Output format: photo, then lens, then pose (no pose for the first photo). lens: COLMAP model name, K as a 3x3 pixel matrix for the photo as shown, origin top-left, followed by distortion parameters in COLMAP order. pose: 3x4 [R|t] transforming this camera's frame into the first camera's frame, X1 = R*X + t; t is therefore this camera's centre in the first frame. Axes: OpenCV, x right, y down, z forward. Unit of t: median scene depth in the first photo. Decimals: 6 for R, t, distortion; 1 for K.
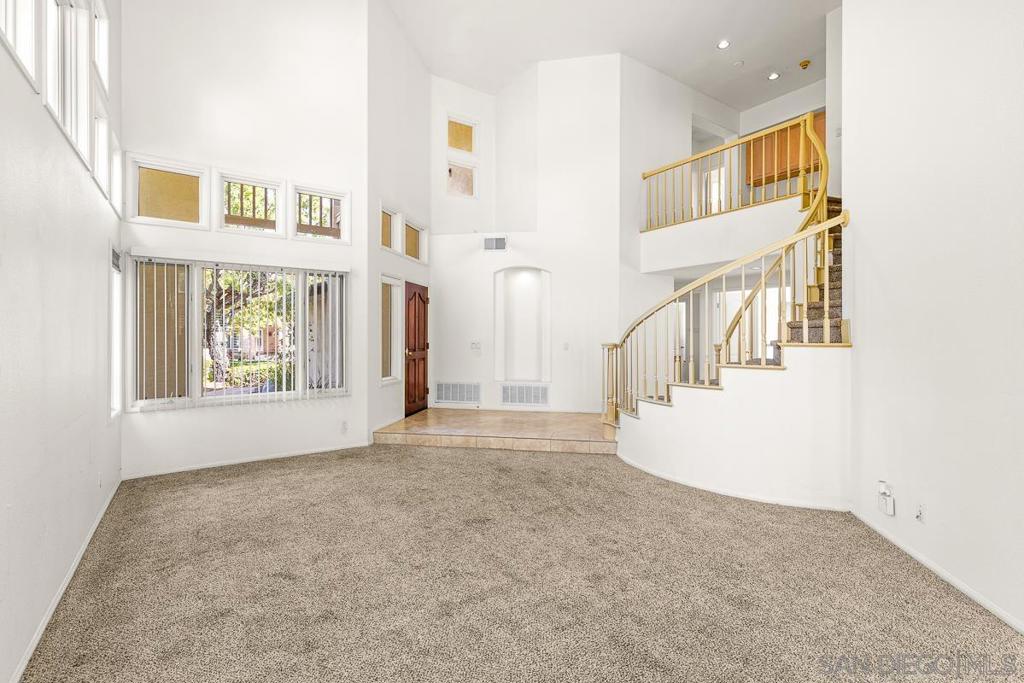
lens RADIAL K [[449.1, 0, 536.2], [0, 449.1, 340.6], [0, 0, 1]] dist [0.008643, -0.000151]
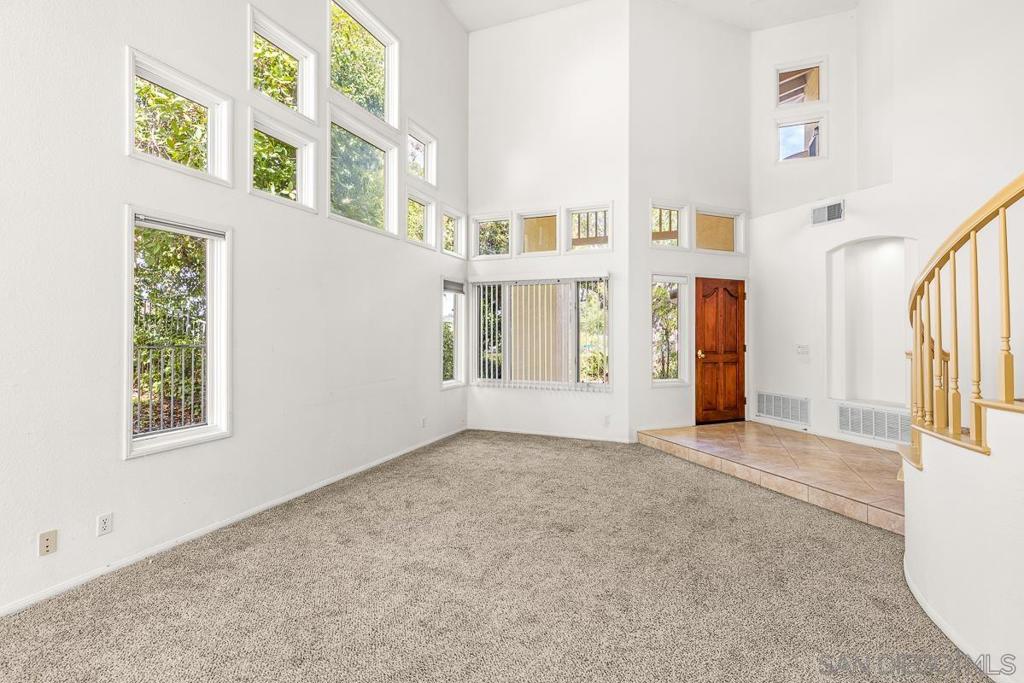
lens RADIAL K [[457.9, 0, 513.9], [0, 457.9, 338.8], [0, 0, 1]] dist [0.005344, -0.000371]
pose [[0.546202, 0.010573, -0.837587, 0.301199], [-0.014571, 0.999889, 0.003120, -0.003556], [0.837527, 0.010500, 0.546295, 0.174997]]
